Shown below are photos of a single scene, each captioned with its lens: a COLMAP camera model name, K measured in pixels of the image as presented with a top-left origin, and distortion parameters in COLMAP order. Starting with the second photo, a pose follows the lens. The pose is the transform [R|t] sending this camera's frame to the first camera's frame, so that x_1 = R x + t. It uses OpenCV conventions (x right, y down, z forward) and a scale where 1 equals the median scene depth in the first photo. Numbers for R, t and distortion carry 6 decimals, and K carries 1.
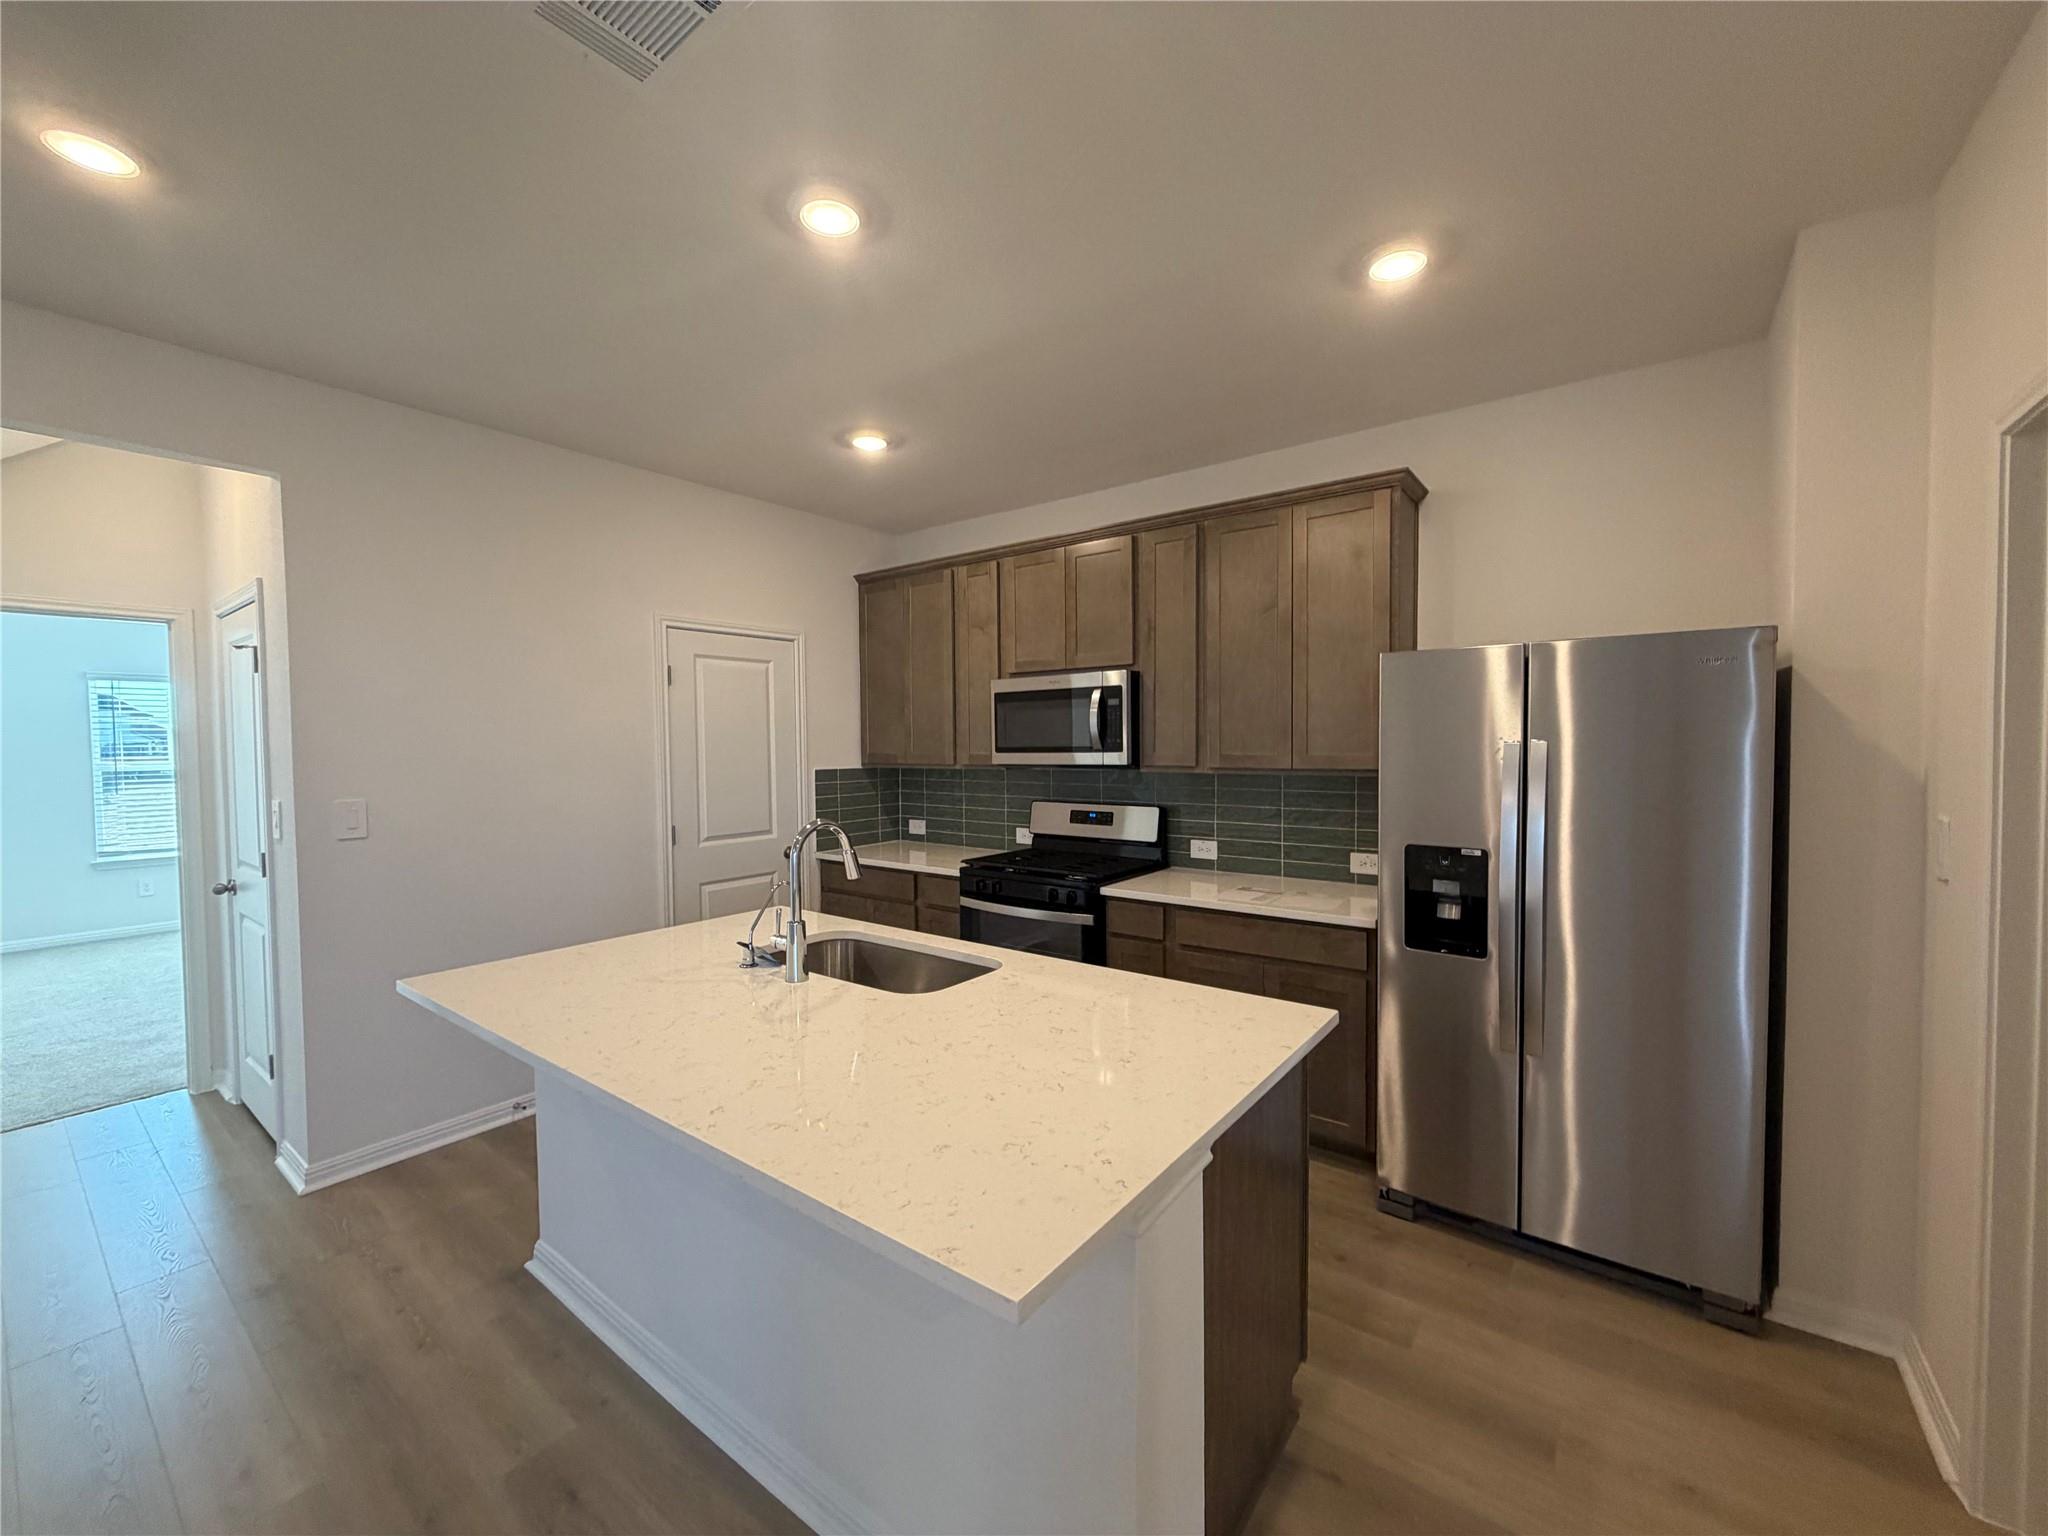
lens RADIAL K [[808.9, 0, 1022.5], [0, 808.9, 770.1], [0, 0, 1]] dist [-0.000487, -0.000036]
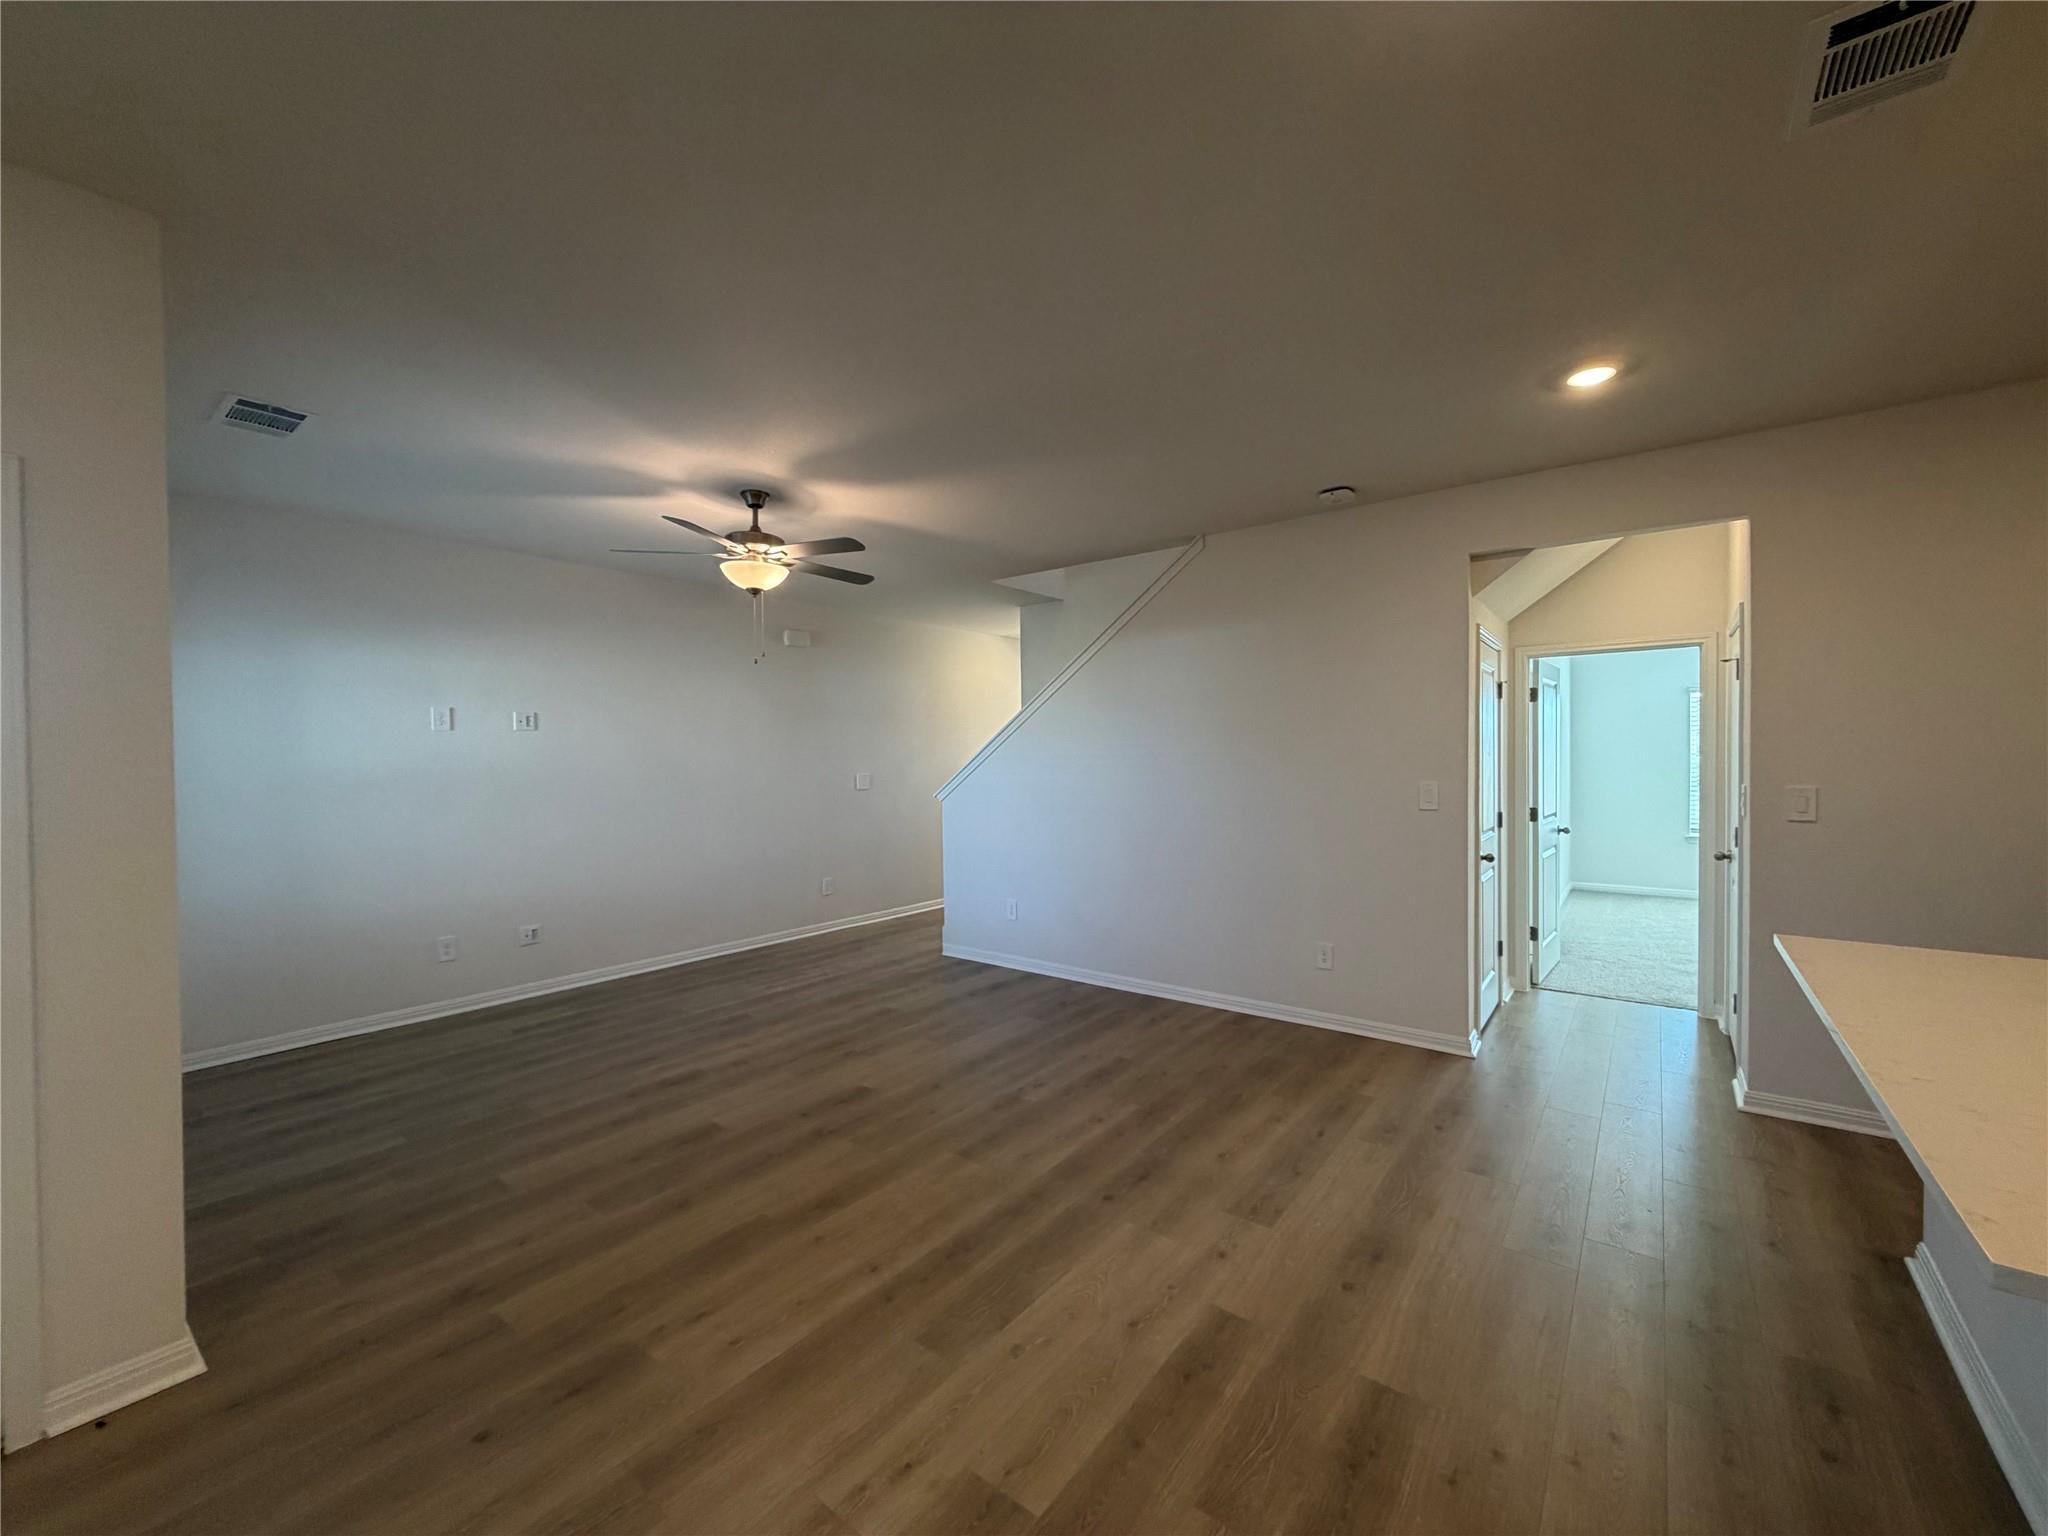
lens RADIAL K [[808.9, 0, 1021.2], [0, 808.9, 765.6], [0, 0, 1]] dist [-0.000487, -0.000036]
pose [[-0.017116, 0.016126, -0.999723, 0.306767], [-0.025638, 0.999534, 0.016562, 0.017756], [0.999525, 0.025914, -0.016695, -0.061730]]
